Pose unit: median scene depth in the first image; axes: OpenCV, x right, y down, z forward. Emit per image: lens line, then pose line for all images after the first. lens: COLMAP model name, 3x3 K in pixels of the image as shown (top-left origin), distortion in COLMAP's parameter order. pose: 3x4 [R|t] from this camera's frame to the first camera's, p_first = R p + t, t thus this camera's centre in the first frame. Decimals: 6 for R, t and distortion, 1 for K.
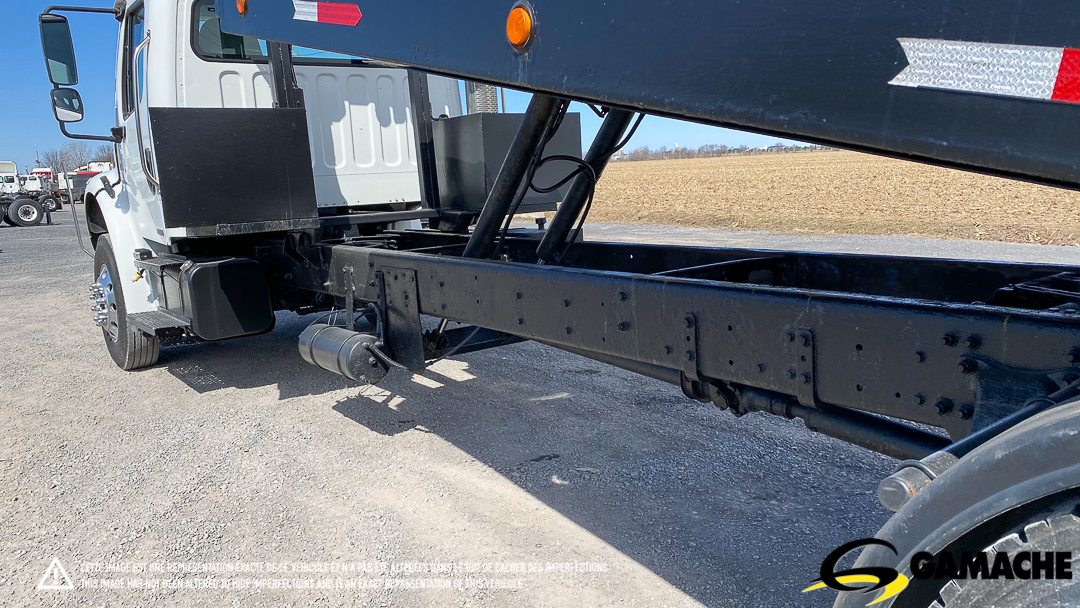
lens RADIAL K [[825.0, 0, 534.0], [0, 825.0, 323.1], [0, 0, 1]] dist [0.037812, -0.046891]
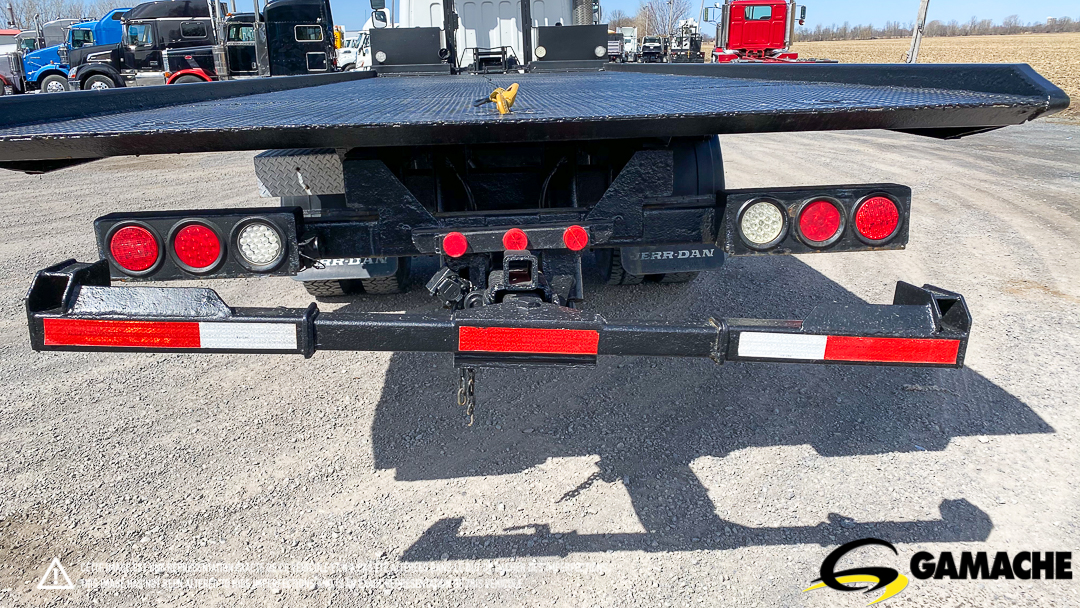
lens RADIAL K [[825.0, 0, 536.8], [0, 825.0, 315.6], [0, 0, 1]] dist [0.037812, -0.046891]
pose [[0.844051, 0.185915, -0.503004, 0.820685], [-0.111848, 0.978384, 0.173937, 0.043042], [0.524468, -0.090551, 0.846601, -0.512847]]
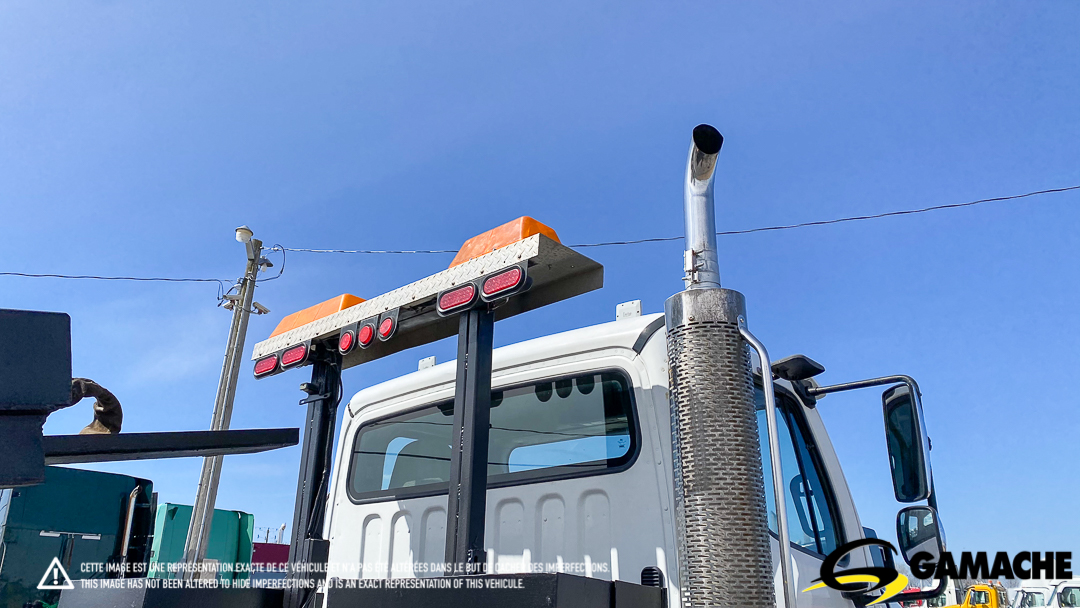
lens RADIAL K [[825.0, 0, 540.9], [0, 825.0, 311.9], [0, 0, 1]] dist [0.037812, -0.046891]
pose [[0.213471, -0.283750, -0.934835, 0.331263], [-0.202083, 0.923372, -0.326416, -0.224570], [0.955821, 0.258594, 0.139772, 0.854678]]
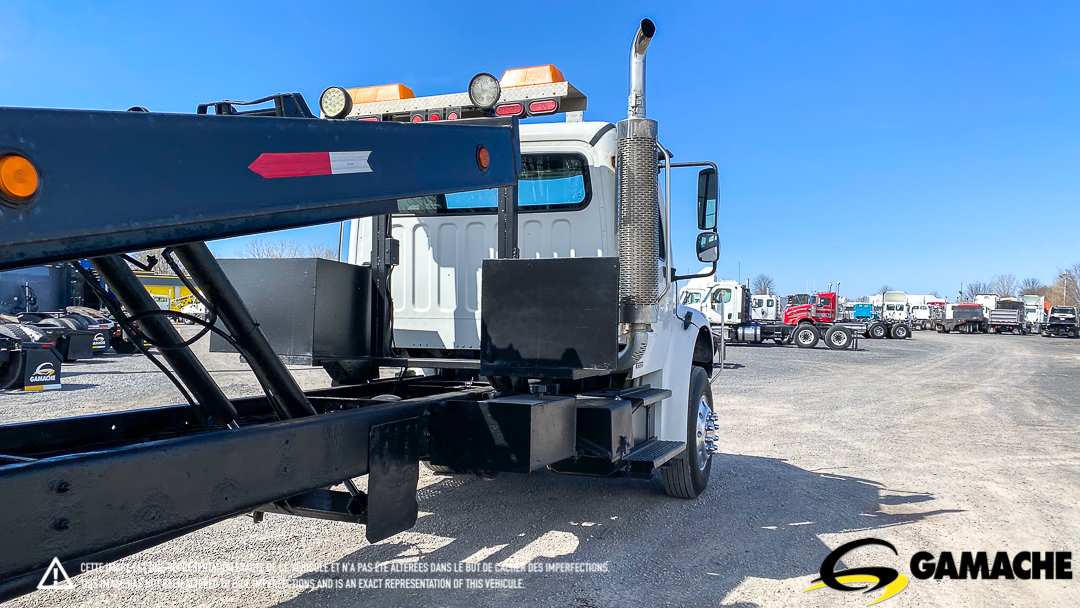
lens RADIAL K [[825.0, 0, 550.8], [0, 825.0, 309.3], [0, 0, 1]] dist [0.037812, -0.046891]
pose [[0.536202, 0.049223, -0.842653, 0.611534], [-0.193030, 0.978995, -0.065643, -0.134488], [0.821722, 0.197856, 0.534440, 0.508041]]
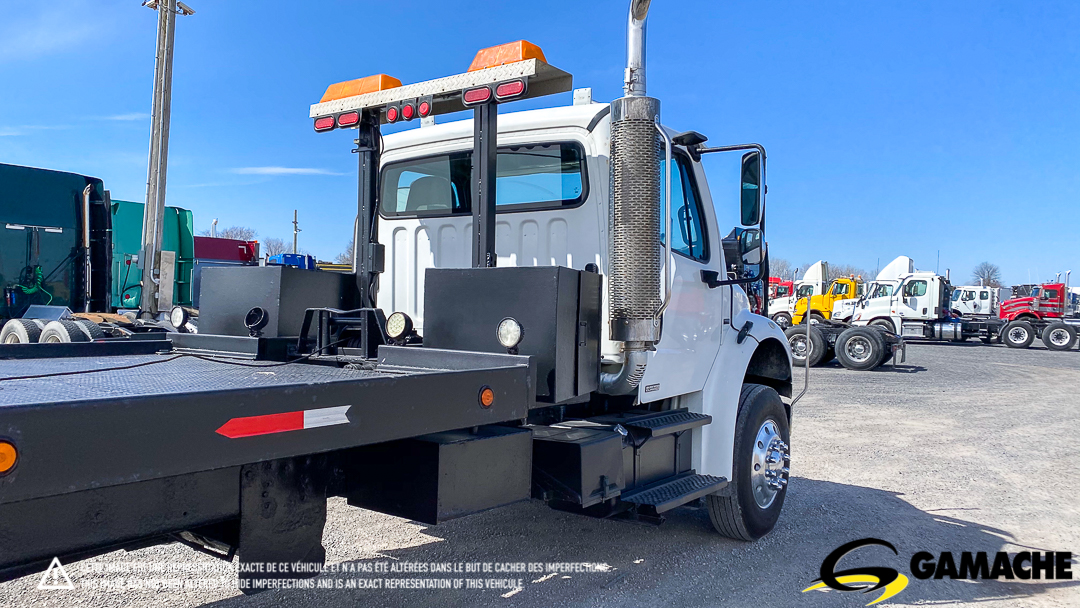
lens RADIAL K [[825.0, 0, 537.5], [0, 825.0, 310.2], [0, 0, 1]] dist [0.037812, -0.046891]
pose [[0.313565, 0.062146, -0.947531, 0.595082], [-0.205245, 0.978703, -0.003731, -0.200000], [0.927120, 0.195646, 0.319642, 0.728536]]
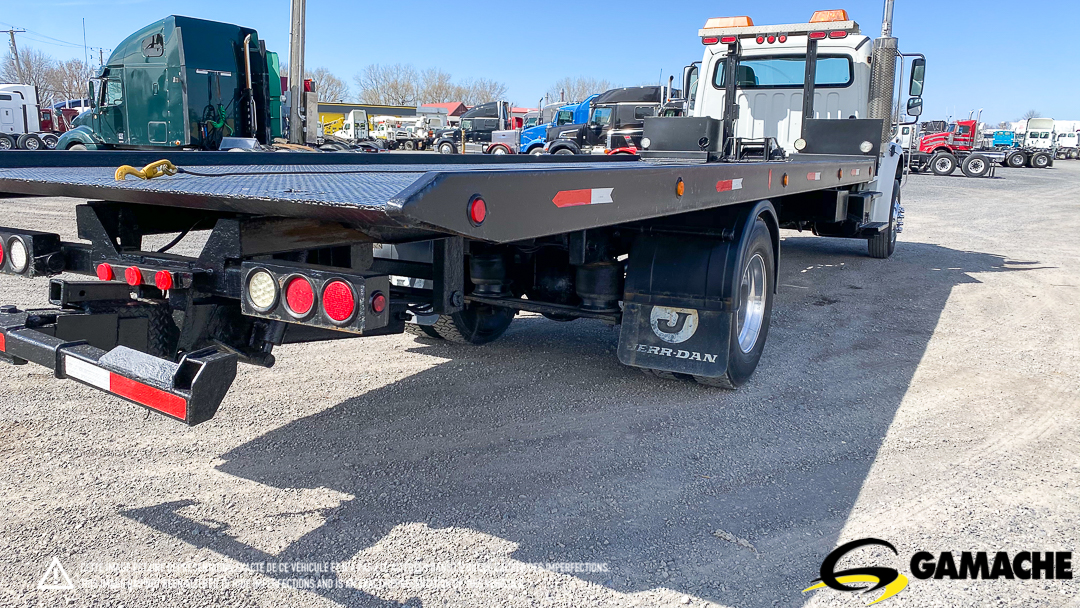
lens RADIAL K [[825.0, 0, 530.9], [0, 825.0, 304.9], [0, 0, 1]] dist [0.037812, -0.046891]
pose [[0.406399, 0.233464, -0.883366, 1.142513], [-0.204281, 0.965548, 0.161203, -0.032394], [0.890567, 0.114943, 0.440090, -0.213297]]
